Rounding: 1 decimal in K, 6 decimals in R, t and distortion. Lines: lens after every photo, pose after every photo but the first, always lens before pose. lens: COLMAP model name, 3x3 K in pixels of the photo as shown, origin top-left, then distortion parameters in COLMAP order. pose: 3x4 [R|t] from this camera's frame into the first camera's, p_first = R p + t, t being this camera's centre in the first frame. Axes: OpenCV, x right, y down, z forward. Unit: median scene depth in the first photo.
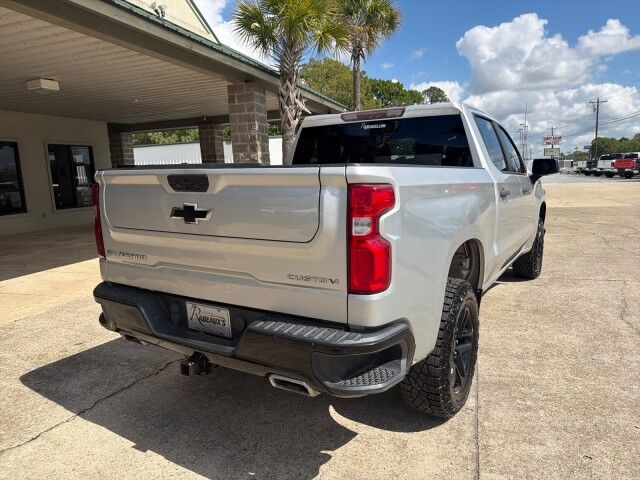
lens RADIAL K [[449.5, 0, 320.0], [0, 449.5, 245.9], [0, 0, 1]] dist [0.036475, -0.049574]
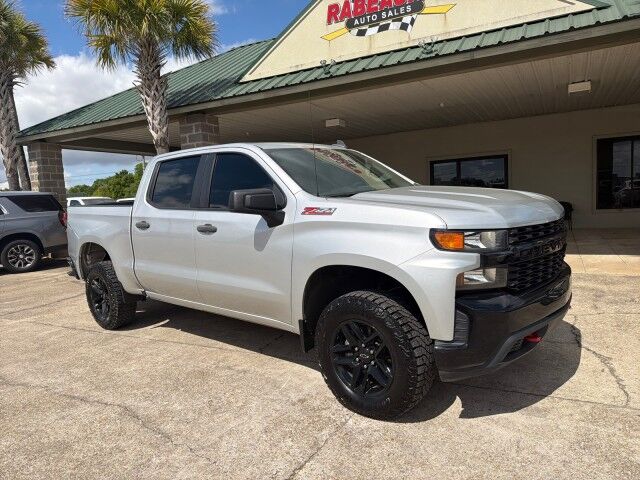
lens RADIAL K [[449.5, 0, 316.5], [0, 449.5, 243.8], [0, 0, 1]] dist [0.036475, -0.049574]
pose [[-0.160955, 0.146862, -0.975974, 1.219088], [-0.096514, 0.981785, 0.163653, -0.247843], [0.982231, 0.120536, -0.143849, 1.290472]]
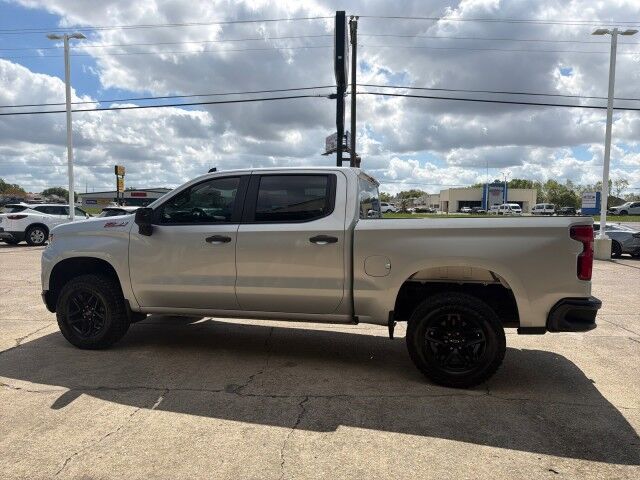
lens RADIAL K [[449.5, 0, 318.8], [0, 449.5, 240.0], [0, 0, 1]] dist [0.036475, -0.049574]
pose [[-0.282304, -0.024359, 0.959016, -0.917329], [0.152957, 0.985746, 0.070064, -0.184023], [-0.947052, 0.166468, -0.274554, 1.253596]]
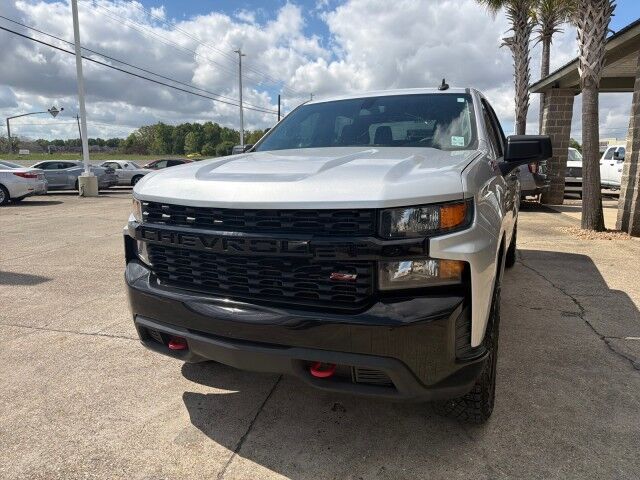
lens RADIAL K [[449.5, 0, 321.3], [0, 449.5, 242.9], [0, 0, 1]] dist [0.036475, -0.049574]
pose [[-0.991784, 0.053596, -0.116154, 0.500592], [0.010584, 0.939265, 0.343030, -0.321524], [0.127484, 0.338982, -0.932115, 1.936752]]
